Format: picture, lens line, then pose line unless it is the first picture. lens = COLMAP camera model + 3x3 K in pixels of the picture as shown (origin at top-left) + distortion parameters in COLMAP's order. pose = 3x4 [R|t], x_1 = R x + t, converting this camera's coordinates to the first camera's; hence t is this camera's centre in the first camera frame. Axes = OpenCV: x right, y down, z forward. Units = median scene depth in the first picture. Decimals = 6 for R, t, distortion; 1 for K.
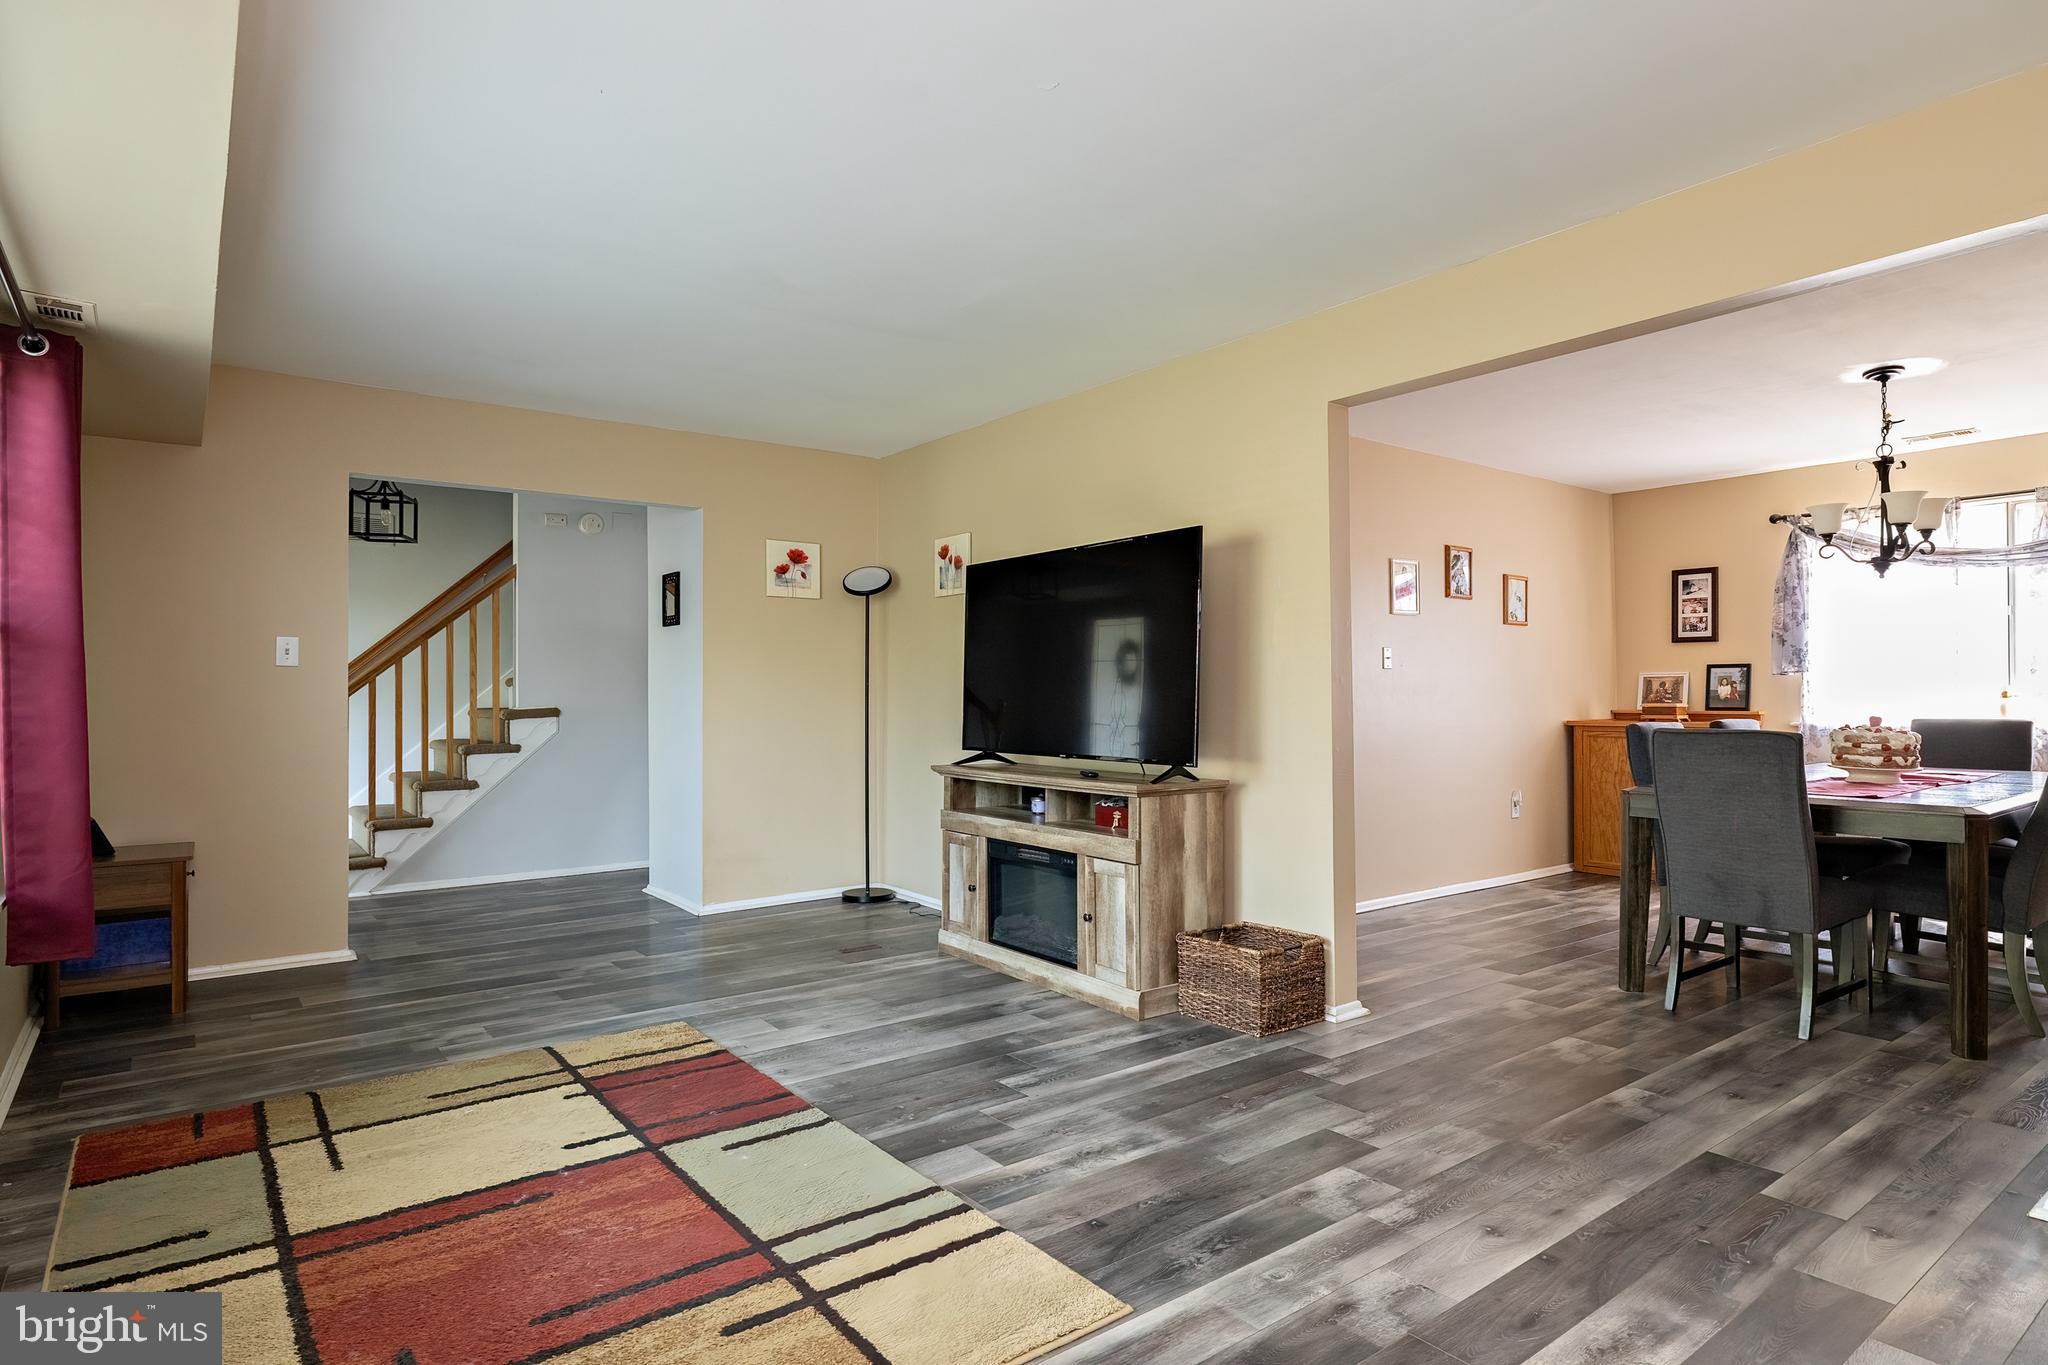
lens RADIAL K [[1151.4, 0, 1087.7], [0, 1151.4, 702.7], [0, 0, 1]] dist [-0.000326, 0.000229]
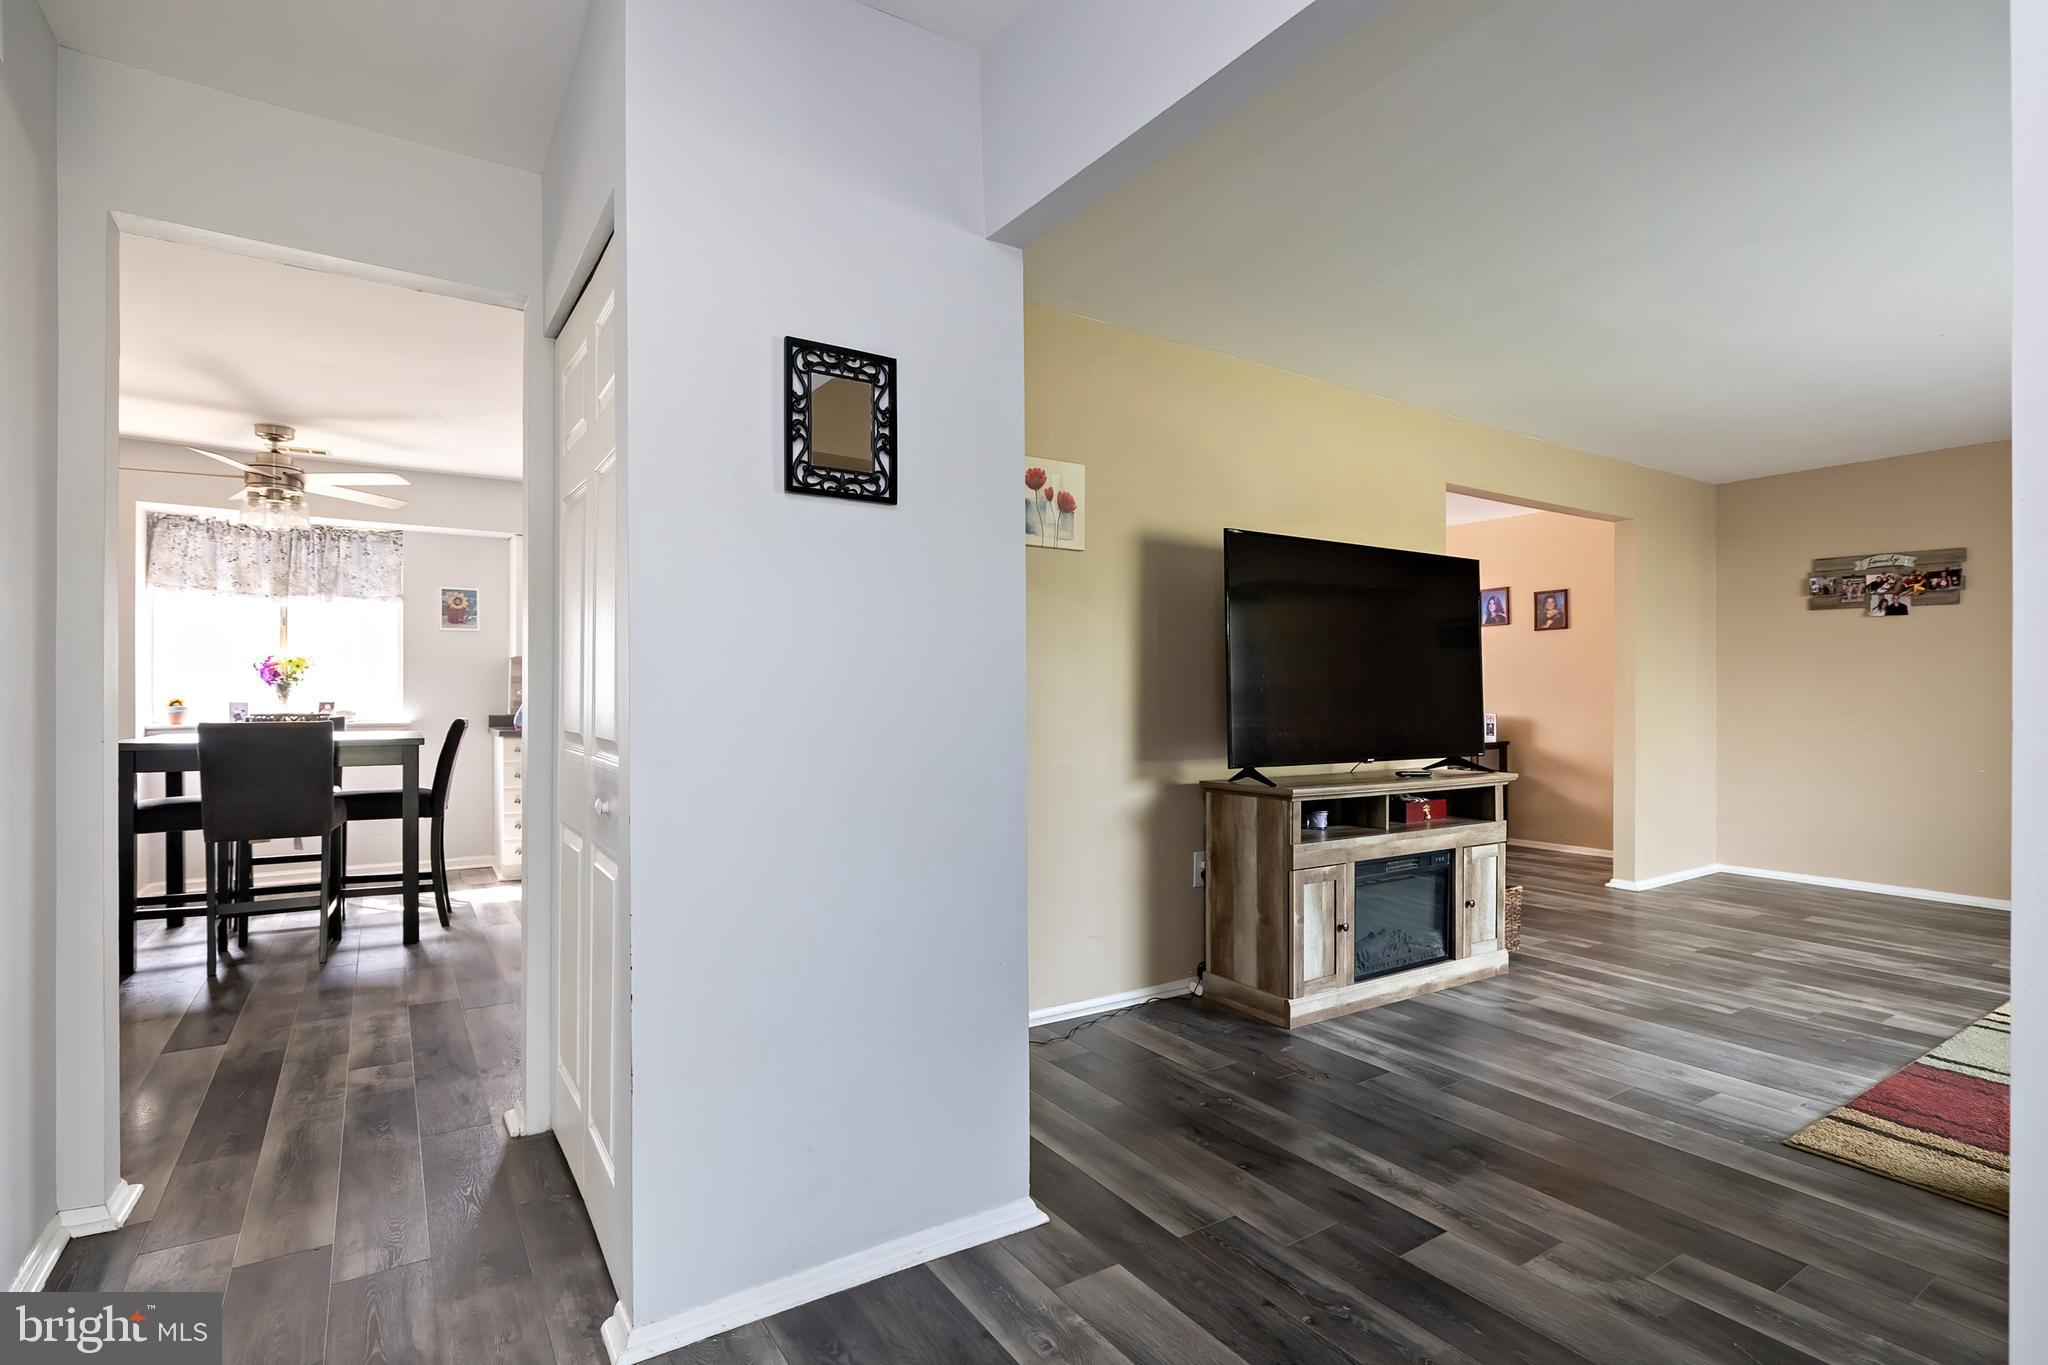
lens RADIAL K [[968.0, 0, 1035.2], [0, 968.0, 705.1], [0, 0, 1]] dist [-0.002425, 0.000169]
pose [[0.090675, -0.008559, 0.995844, -1.121723], [0.003923, 0.999958, 0.008237, -0.010819], [-0.995873, 0.003160, 0.090704, 1.579576]]
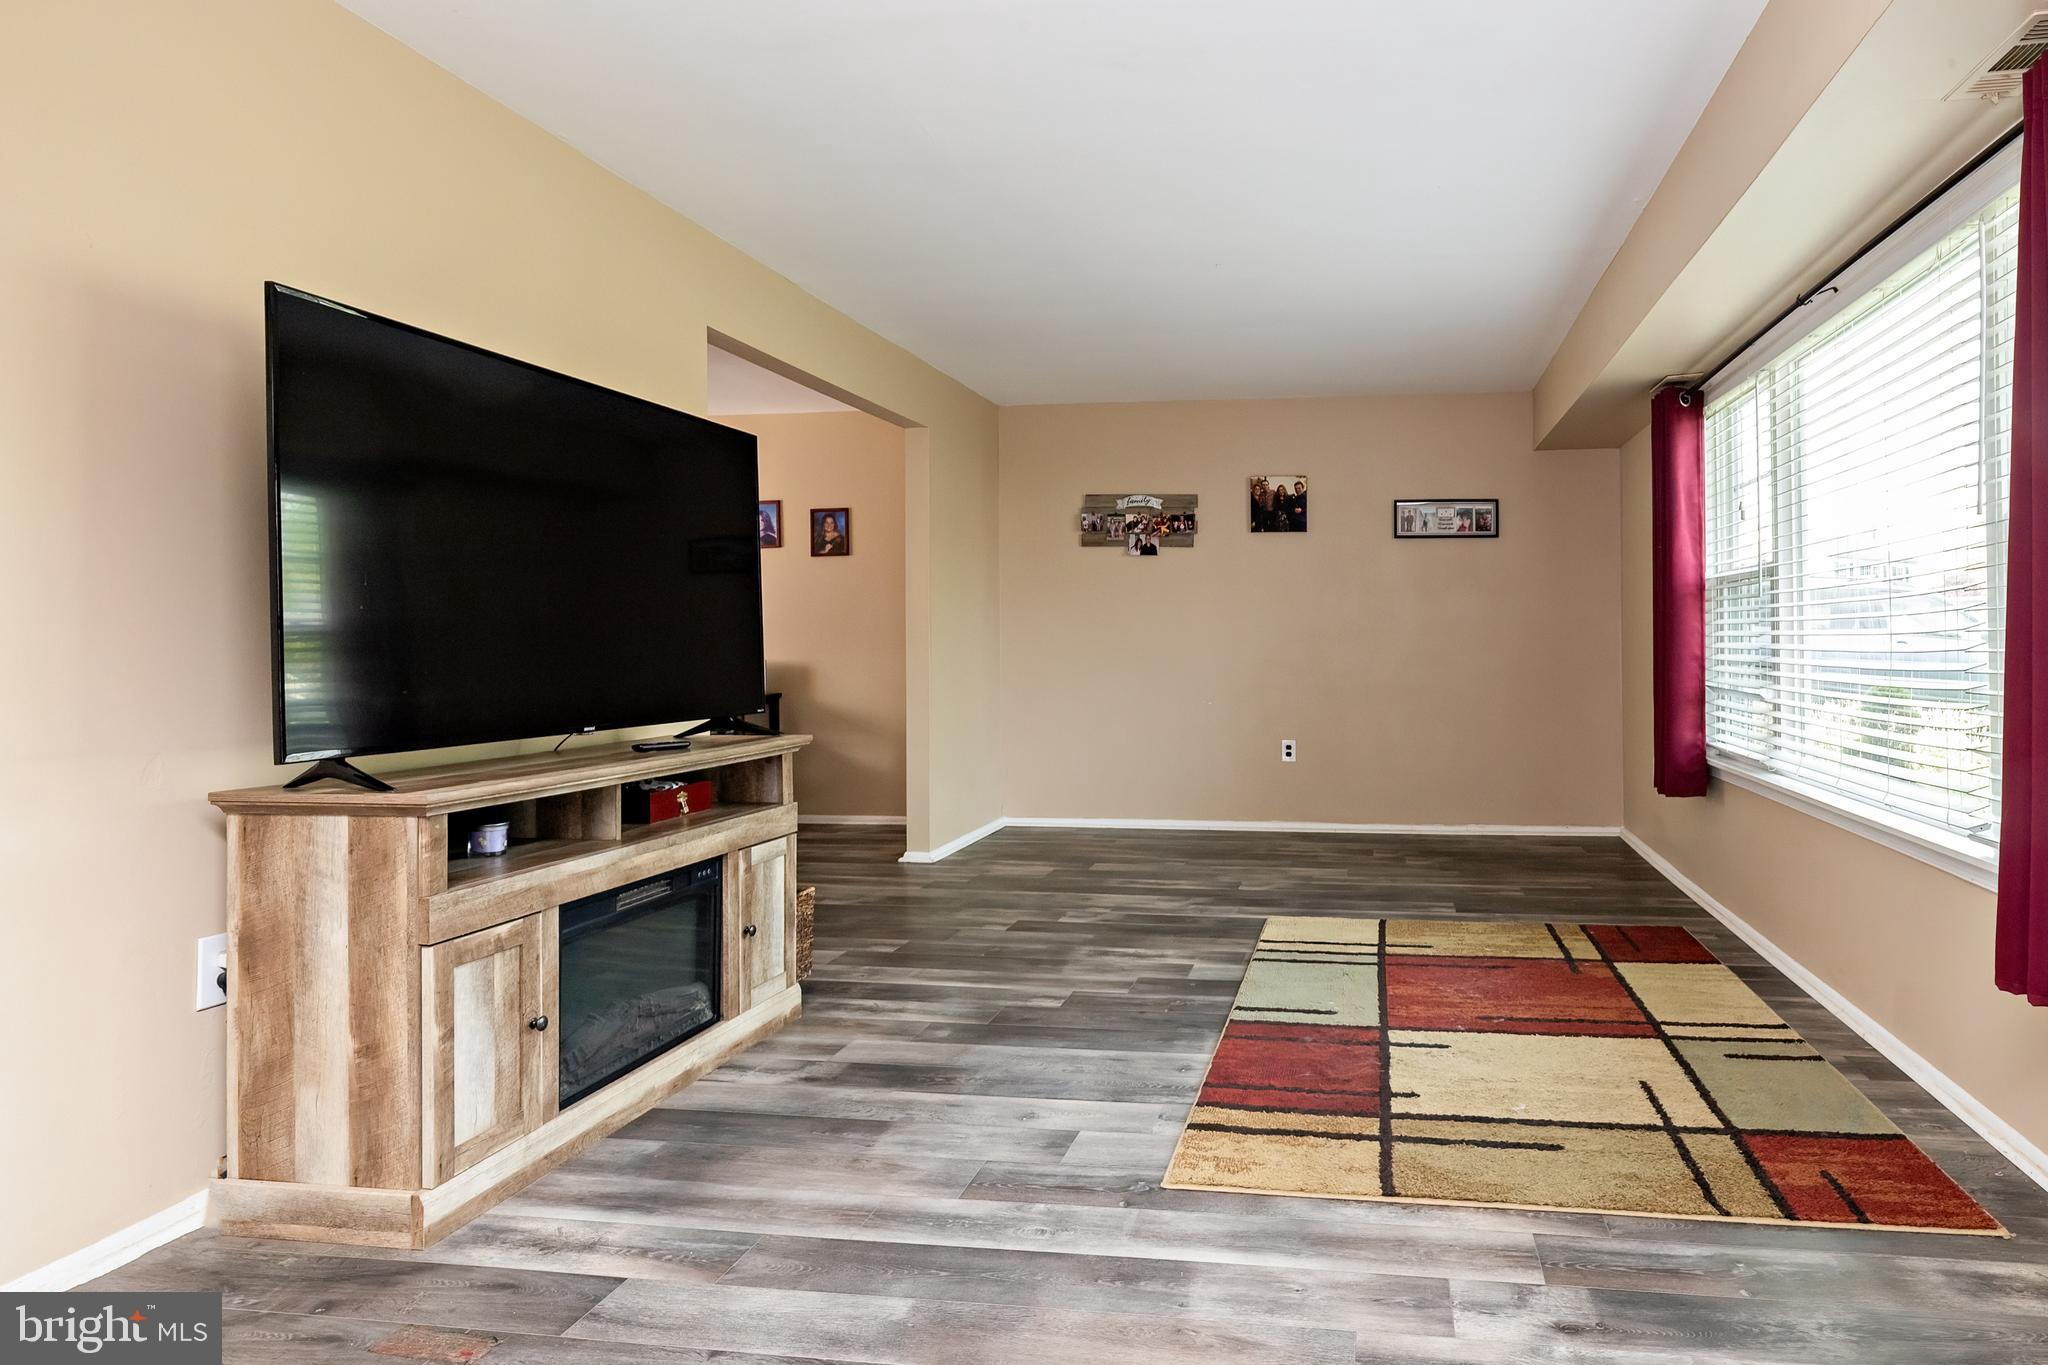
lens RADIAL K [[1118.1, 0, 1223.4], [0, 1118.1, 632.2], [0, 0, 1]] dist [-0.002302, 0.001494]
pose [[-0.684497, 0.012197, 0.728914, -0.871377], [0.010117, 0.999923, -0.007232, 0.004567], [-0.728946, 0.002424, -0.684567, 1.512564]]
